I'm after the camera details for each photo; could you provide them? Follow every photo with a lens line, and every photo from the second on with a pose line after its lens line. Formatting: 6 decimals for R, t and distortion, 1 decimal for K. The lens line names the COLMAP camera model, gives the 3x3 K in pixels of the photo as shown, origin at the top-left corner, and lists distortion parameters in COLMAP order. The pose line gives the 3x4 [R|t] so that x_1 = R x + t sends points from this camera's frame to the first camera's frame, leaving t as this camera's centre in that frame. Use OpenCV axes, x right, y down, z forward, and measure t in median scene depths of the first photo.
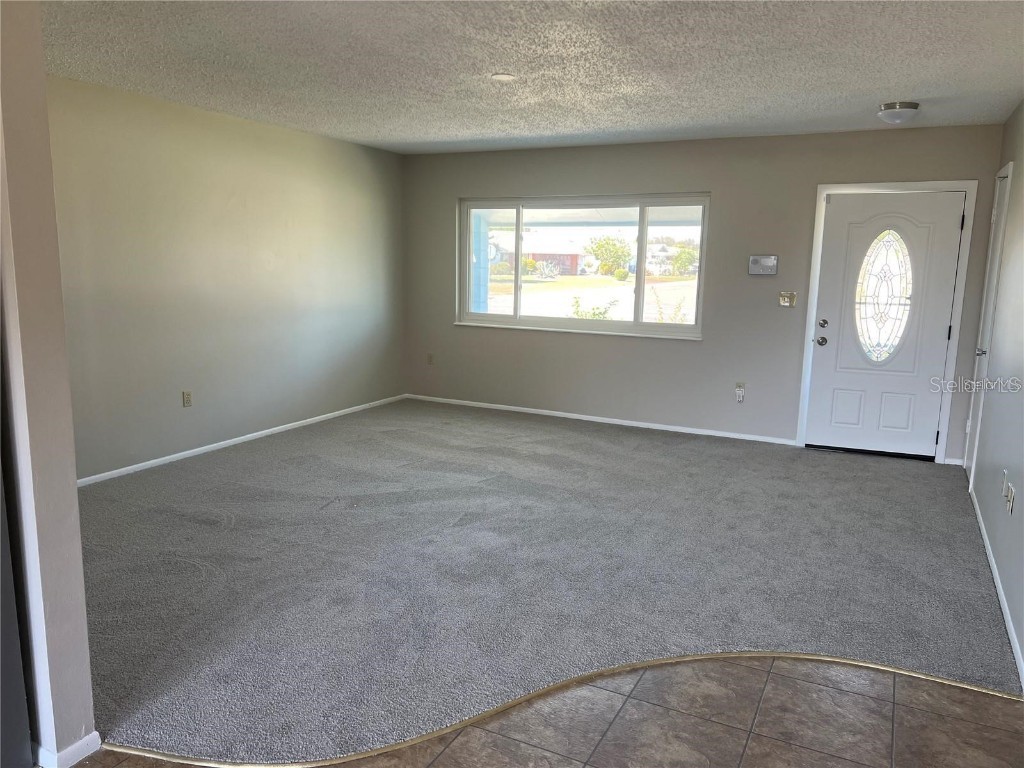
lens RADIAL K [[768.0, 0, 512.0], [0, 768.0, 384.0], [0, 0, 1]] dist [0.061836, -0.073814]
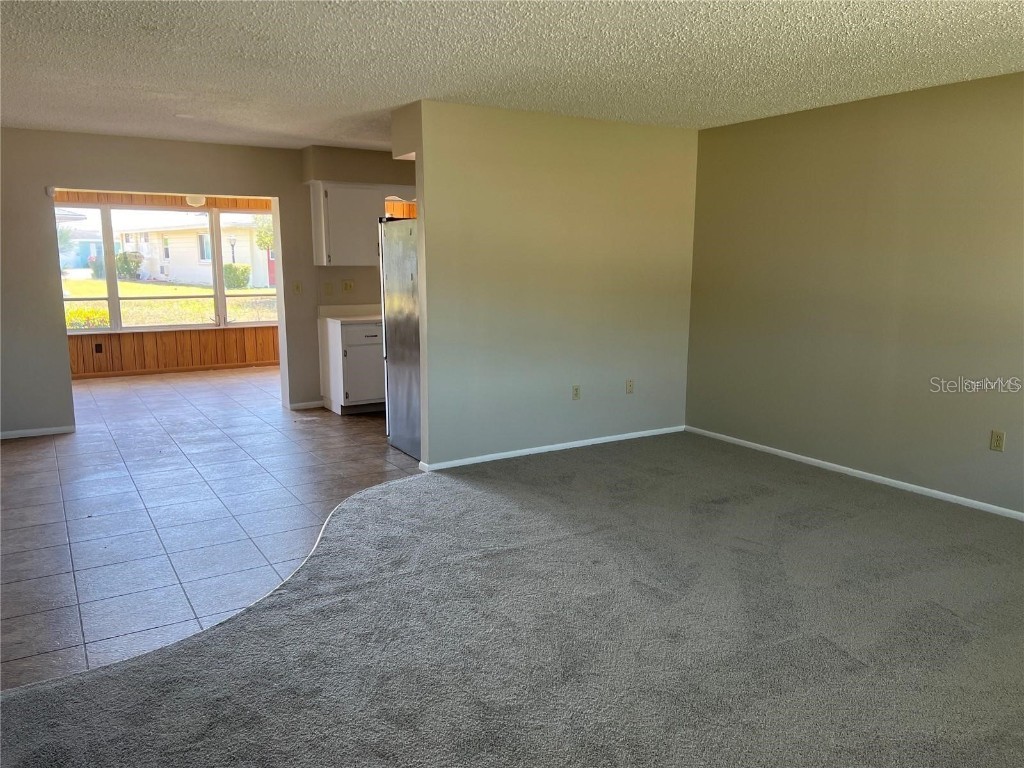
lens RADIAL K [[766.9, 0, 506.9], [0, 766.9, 390.1], [0, 0, 1]] dist [0.051528, -0.051828]
pose [[-0.523586, 0.128129, -0.842283, 0.630150], [-0.153045, 0.958400, 0.240930, -0.180047], [0.838114, 0.255054, -0.482195, 1.156392]]
